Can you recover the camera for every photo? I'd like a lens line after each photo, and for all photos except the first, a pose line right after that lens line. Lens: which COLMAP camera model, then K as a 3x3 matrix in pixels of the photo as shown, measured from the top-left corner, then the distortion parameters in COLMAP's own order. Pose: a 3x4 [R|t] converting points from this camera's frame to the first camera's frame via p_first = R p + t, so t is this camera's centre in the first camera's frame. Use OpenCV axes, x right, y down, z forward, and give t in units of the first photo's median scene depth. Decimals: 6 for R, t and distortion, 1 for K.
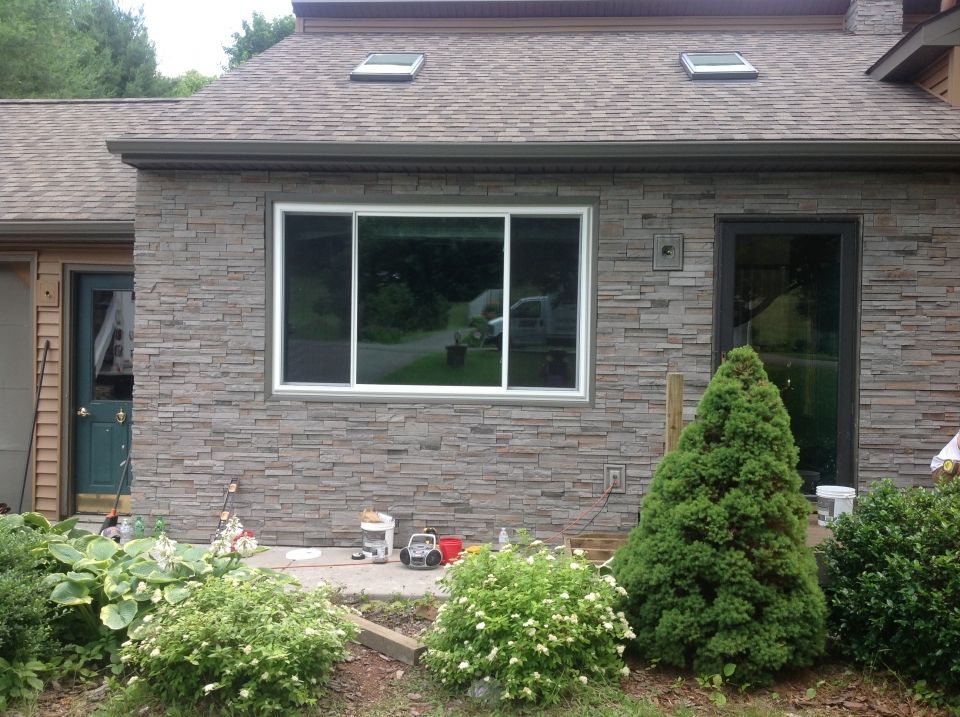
lens RADIAL K [[902.1, 0, 484.2], [0, 902.1, 361.2], [0, 0, 1]] dist [0.169256, -0.435275]
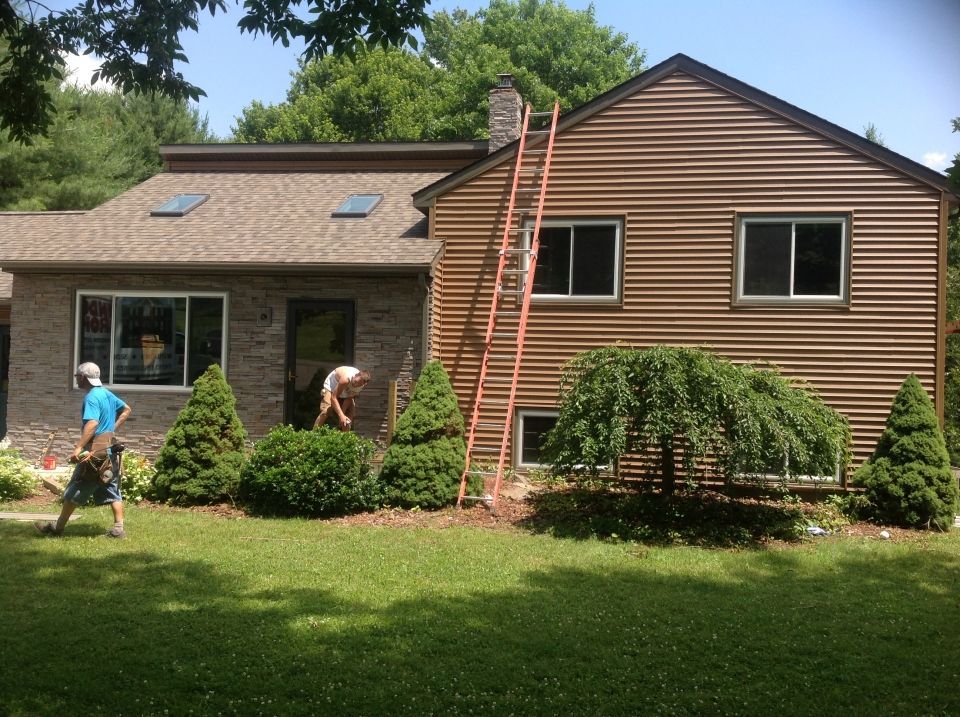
lens RADIAL K [[902.1, 0, 484.2], [0, 902.1, 361.2], [0, 0, 1]] dist [0.169256, -0.435275]
pose [[0.994293, 0.006979, -0.106455, 0.875372], [-0.010045, 0.999549, -0.028296, 0.024719], [0.106209, 0.029204, 0.993915, -0.876276]]
